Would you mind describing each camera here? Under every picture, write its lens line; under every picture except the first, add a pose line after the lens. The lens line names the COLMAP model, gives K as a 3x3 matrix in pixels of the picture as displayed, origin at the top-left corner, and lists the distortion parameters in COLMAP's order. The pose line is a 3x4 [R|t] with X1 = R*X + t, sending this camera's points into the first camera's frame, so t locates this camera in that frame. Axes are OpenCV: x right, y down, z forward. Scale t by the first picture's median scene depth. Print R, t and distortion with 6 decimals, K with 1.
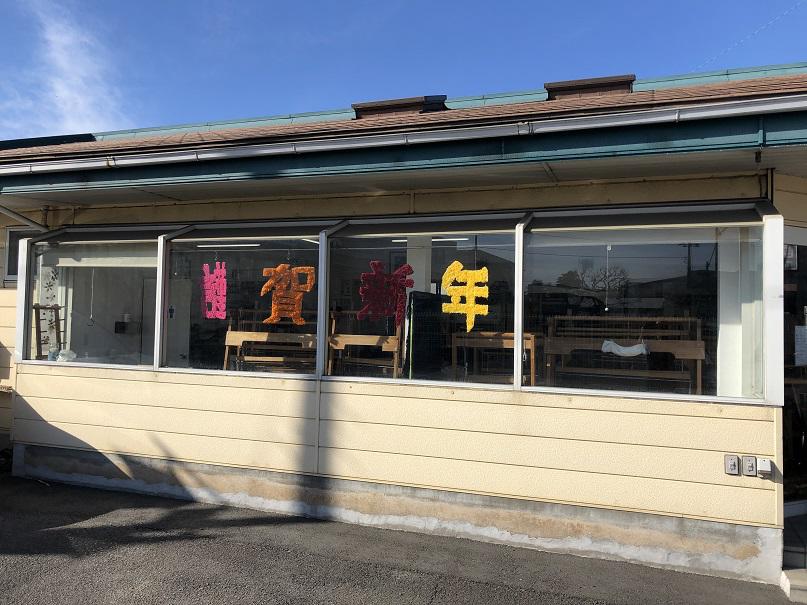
lens RADIAL K [[657.4, 0, 404.5], [0, 657.4, 300.3], [0, 0, 1]] dist [0.040179, -0.003278]
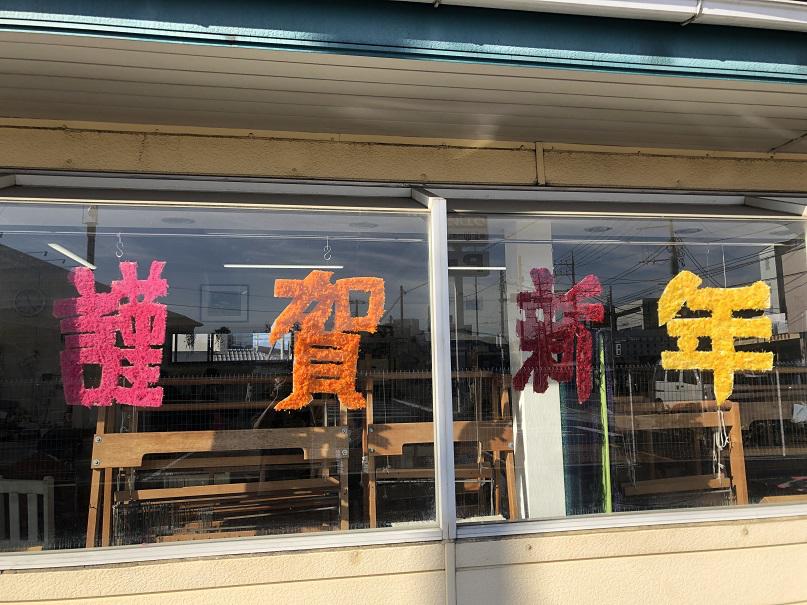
lens RADIAL K [[657.4, 0, 386.9], [0, 657.4, 305.4], [0, 0, 1]] dist [0.040179, -0.003278]
pose [[0.874586, 0.017135, 0.484567, -0.353786], [0.025875, 0.996302, -0.081932, 0.004920], [-0.484179, 0.084195, 0.870909, 0.603872]]
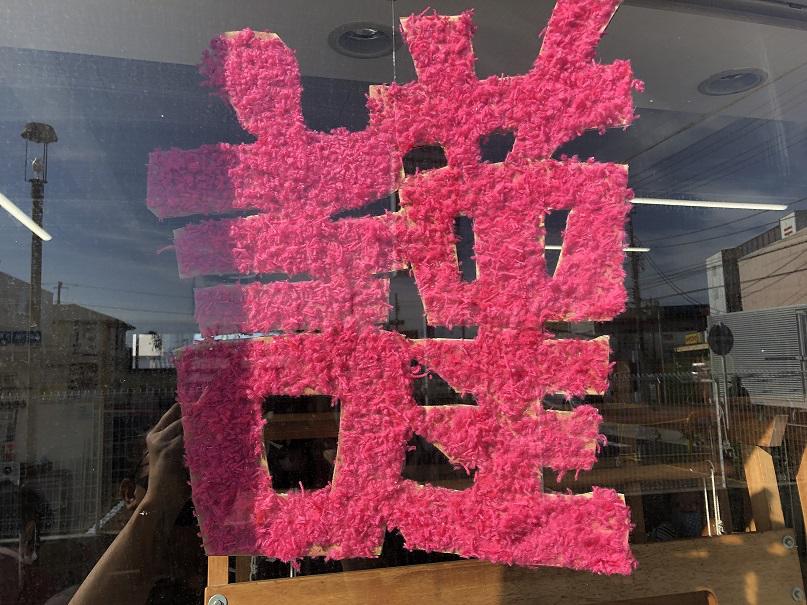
lens RADIAL K [[657.4, 0, 421.4], [0, 657.4, 311.6], [0, 0, 1]] dist [0.040179, -0.003278]
pose [[0.801743, 0.022721, 0.597237, -0.362457], [0.028212, 0.996725, -0.075790, -0.002396], [-0.597003, 0.077613, 0.798476, 0.959796]]
